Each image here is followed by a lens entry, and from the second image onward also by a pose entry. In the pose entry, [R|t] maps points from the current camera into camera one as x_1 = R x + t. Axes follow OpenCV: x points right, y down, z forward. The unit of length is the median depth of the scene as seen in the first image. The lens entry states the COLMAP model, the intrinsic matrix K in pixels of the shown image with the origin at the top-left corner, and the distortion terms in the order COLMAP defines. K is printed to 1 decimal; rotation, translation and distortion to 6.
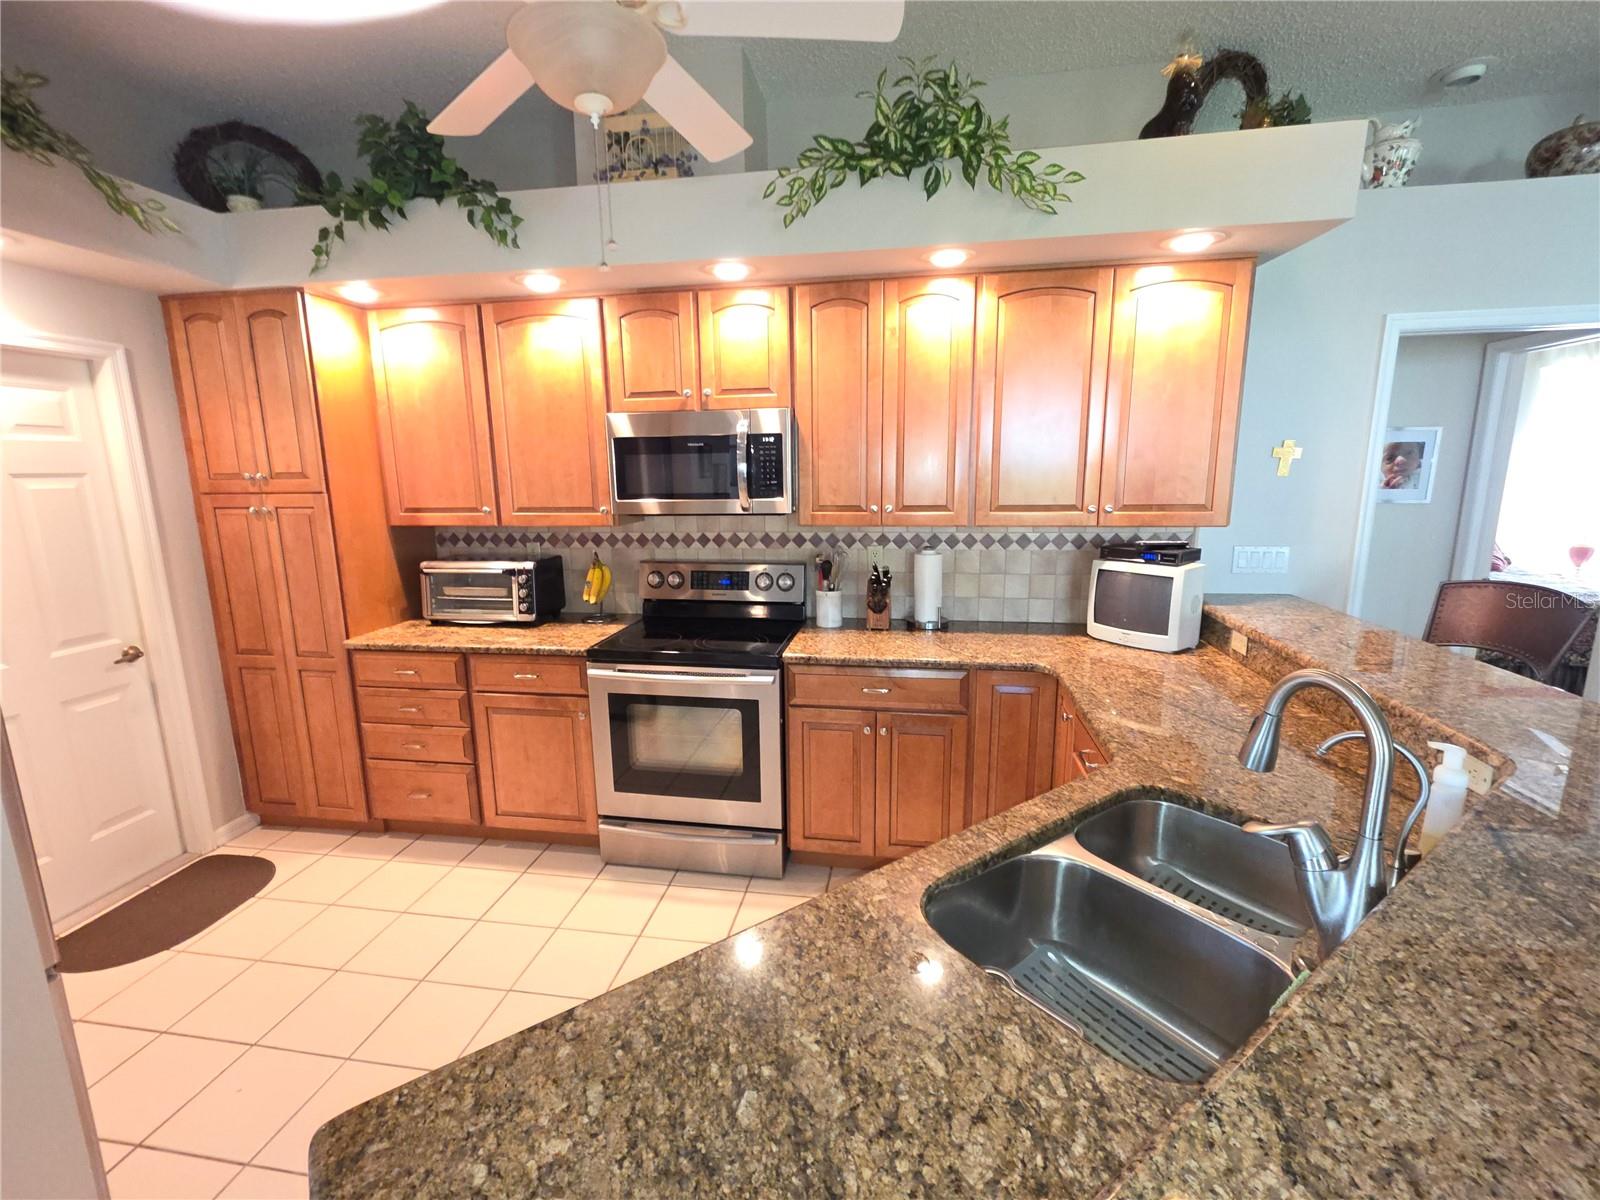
lens RADIAL K [[701.5, 0, 795.1], [0, 701.5, 602.1], [0, 0, 1]] dist [0.001748, -0.000268]
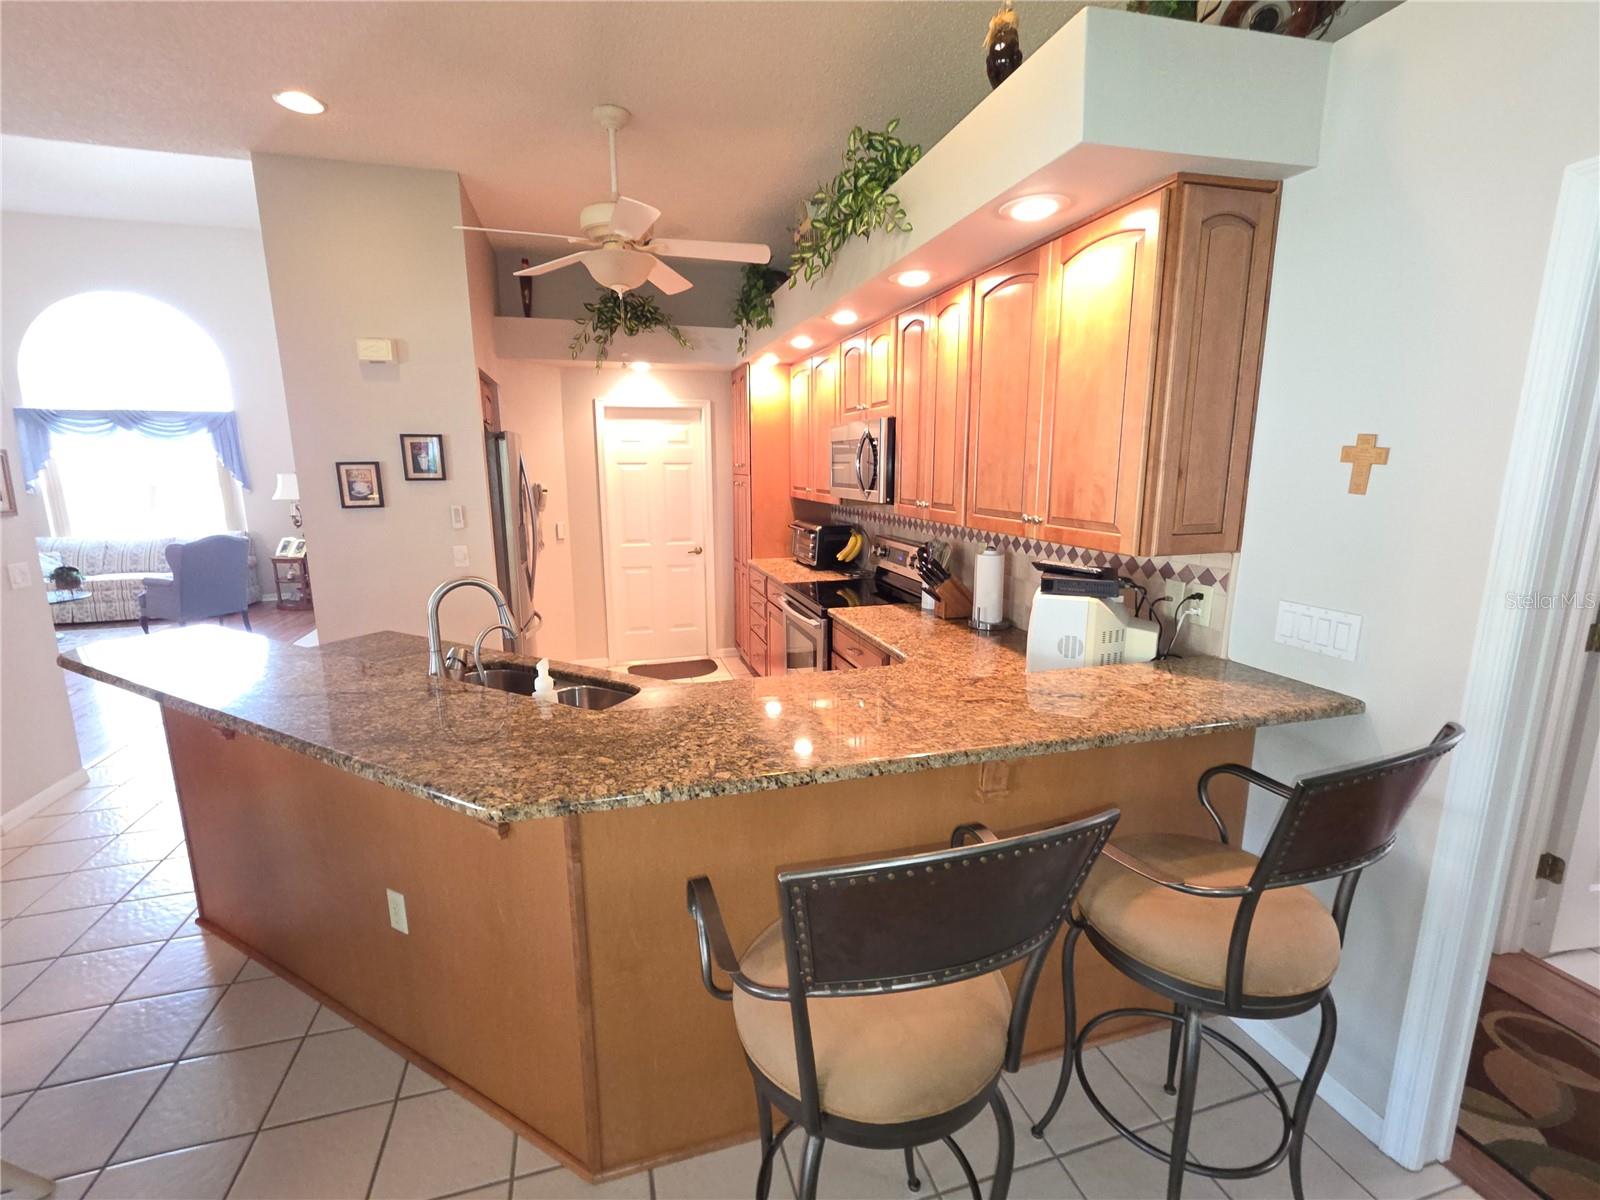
lens RADIAL K [[701.5, 0, 795.1], [0, 701.5, 602.1], [0, 0, 1]] dist [0.001748, -0.000268]
pose [[0.435035, 0.188737, -0.880411, 1.028919], [-0.170007, 0.977415, 0.125527, -0.085462], [0.884218, 0.095067, 0.457296, 0.323688]]
